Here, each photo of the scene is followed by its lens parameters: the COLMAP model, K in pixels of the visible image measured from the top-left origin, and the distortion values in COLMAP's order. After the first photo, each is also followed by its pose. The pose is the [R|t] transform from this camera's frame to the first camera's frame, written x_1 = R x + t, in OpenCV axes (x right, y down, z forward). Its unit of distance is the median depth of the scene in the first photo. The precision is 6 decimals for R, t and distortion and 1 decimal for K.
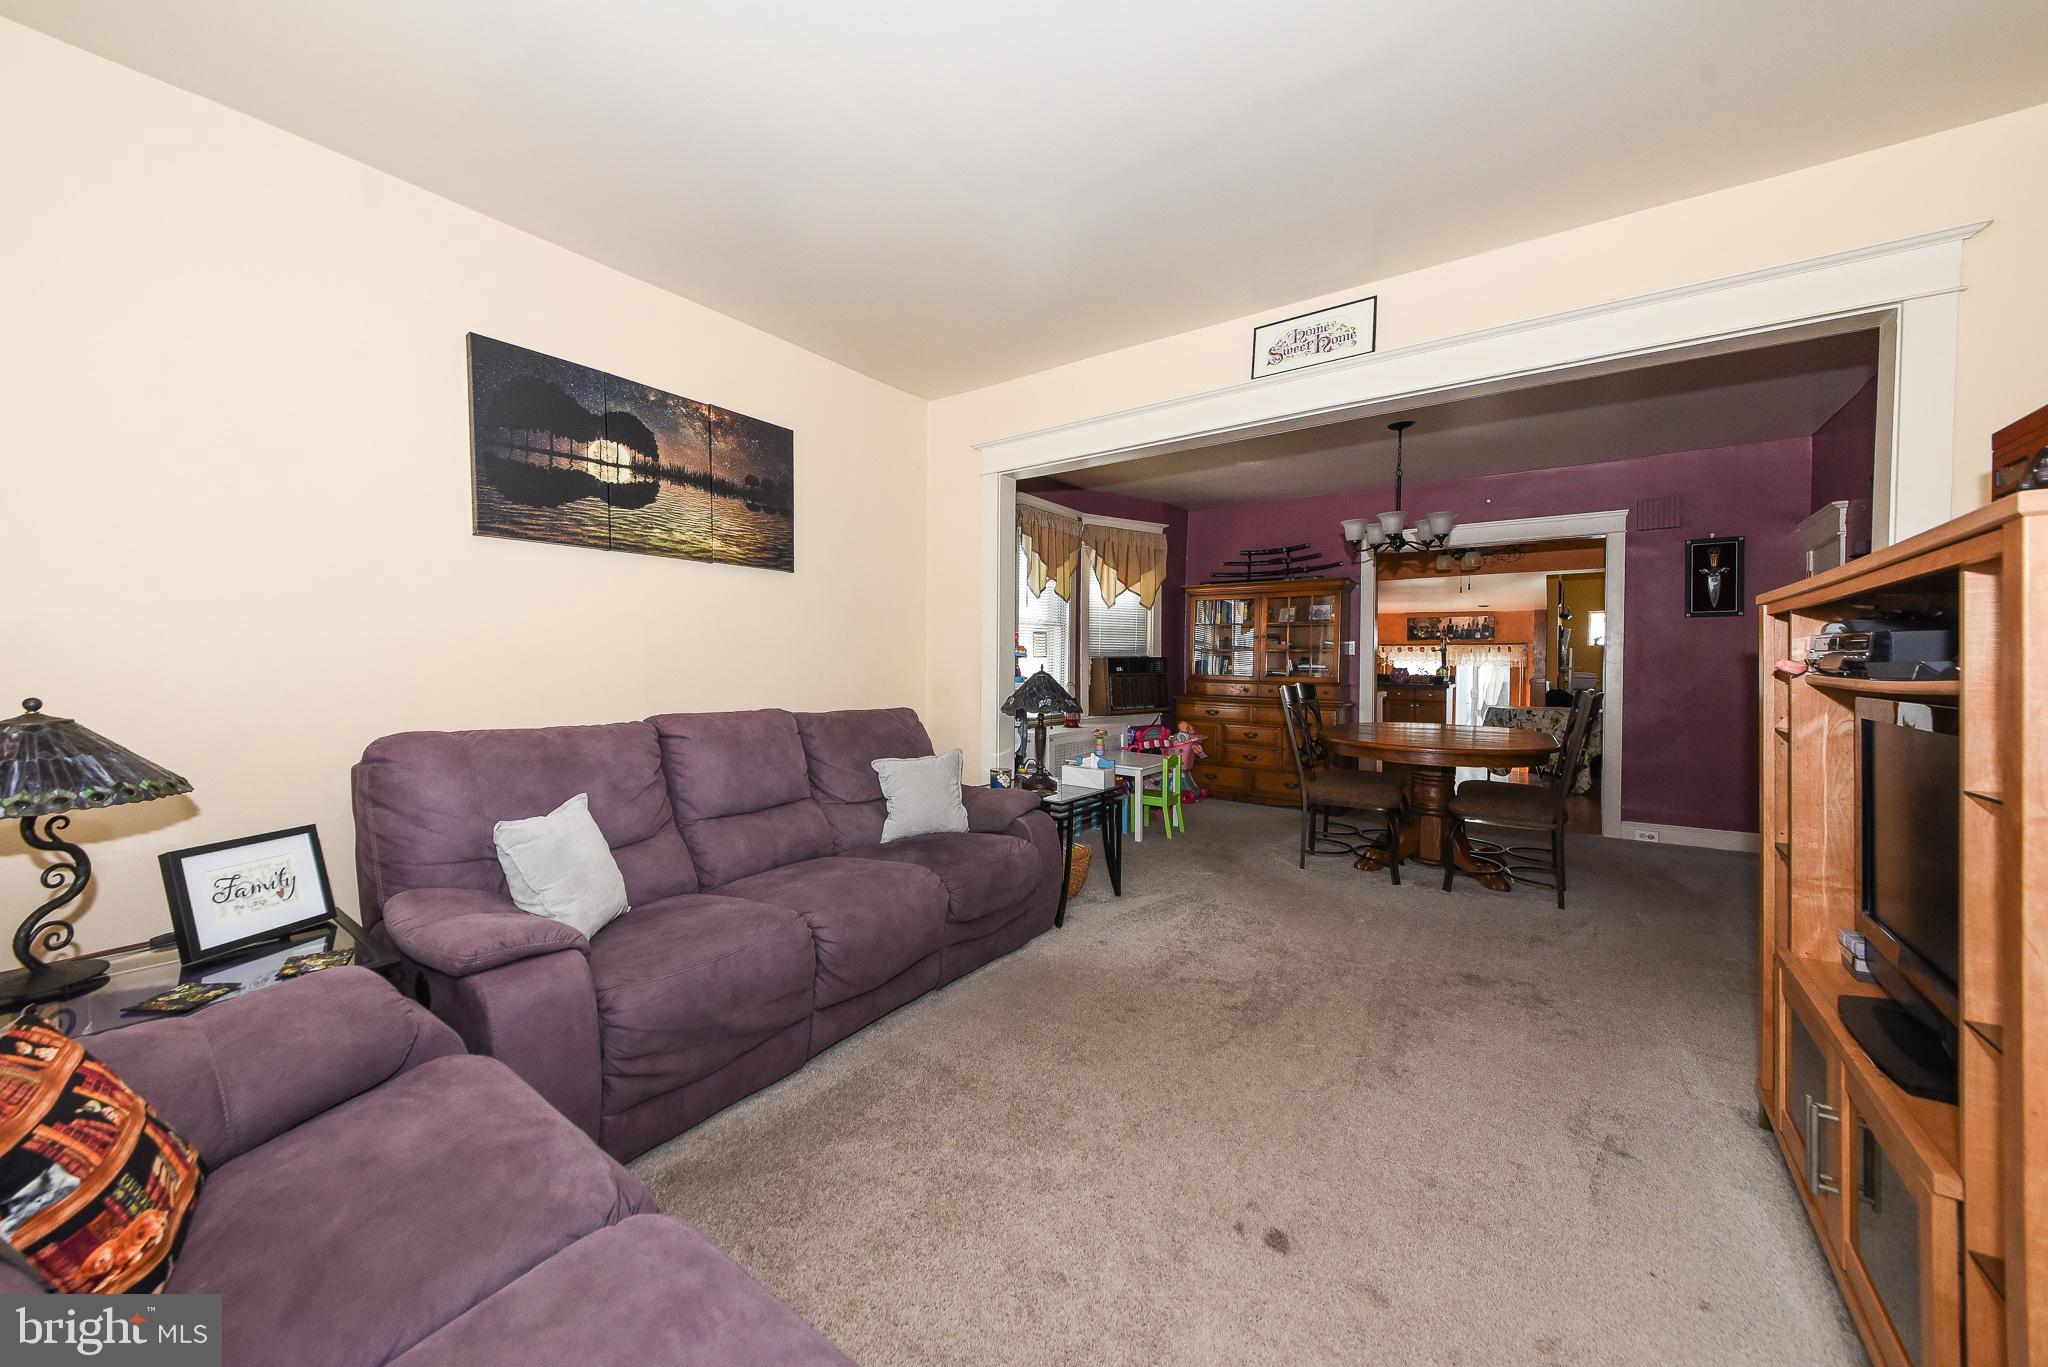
lens RADIAL K [[754.4, 0, 958.8], [0, 754.4, 661.4], [0, 0, 1]] dist [0.001386, 0.000106]
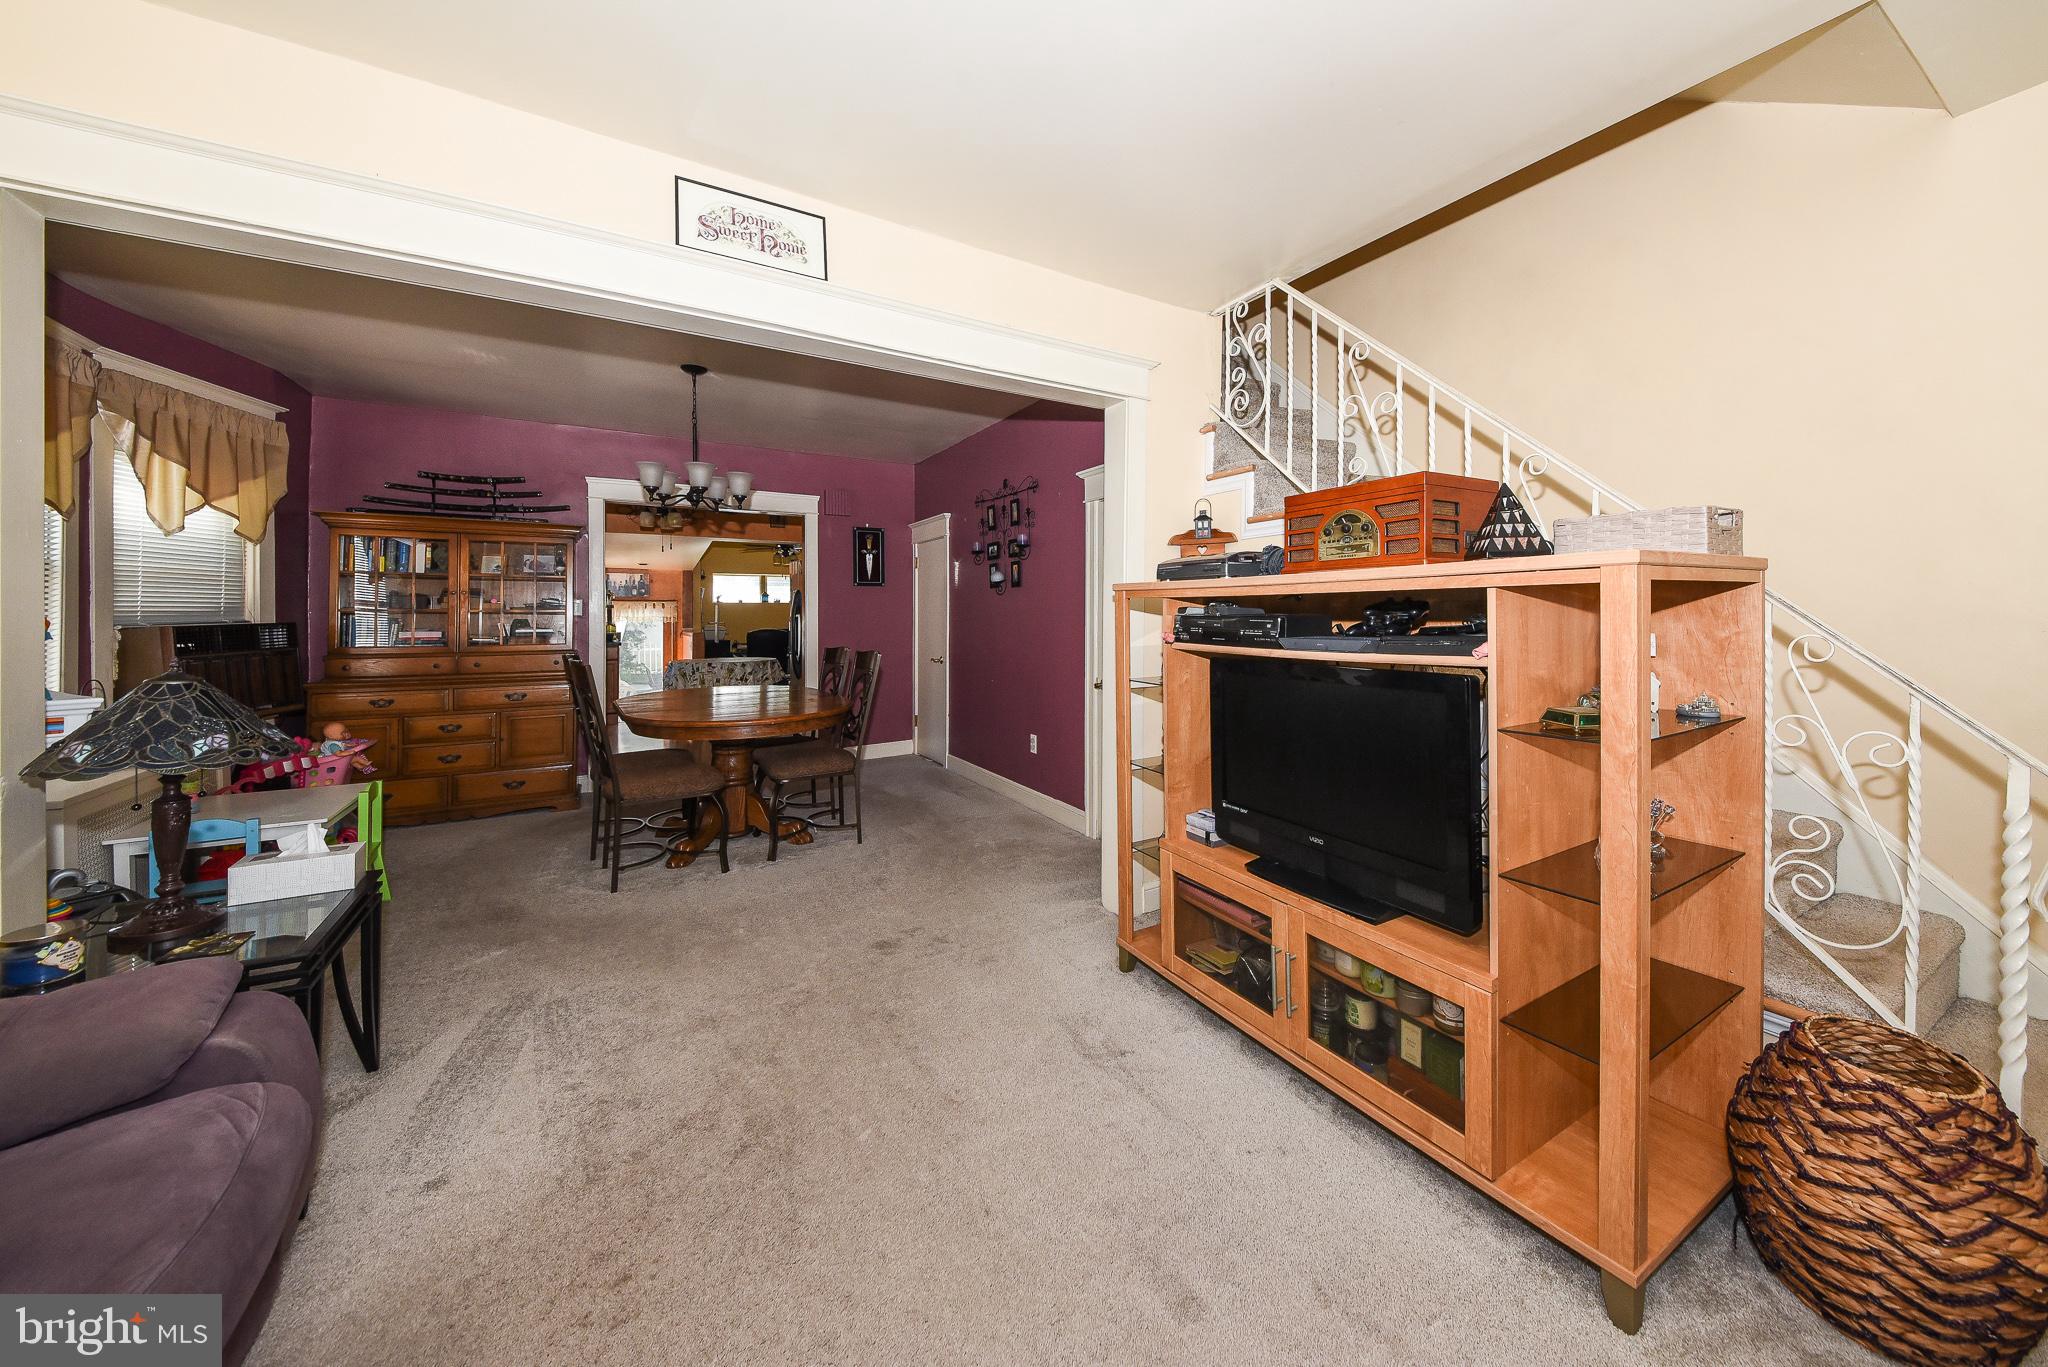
lens RADIAL K [[719.4, 0, 1025.5], [0, 719.4, 607.7], [0, 0, 1]] dist [0.051594, -0.025498]
pose [[0.359357, -0.000429, 0.933200, -0.073710], [0.006216, 0.999979, -0.001934, -0.013004], [-0.933179, 0.006495, 0.359352, 0.226389]]
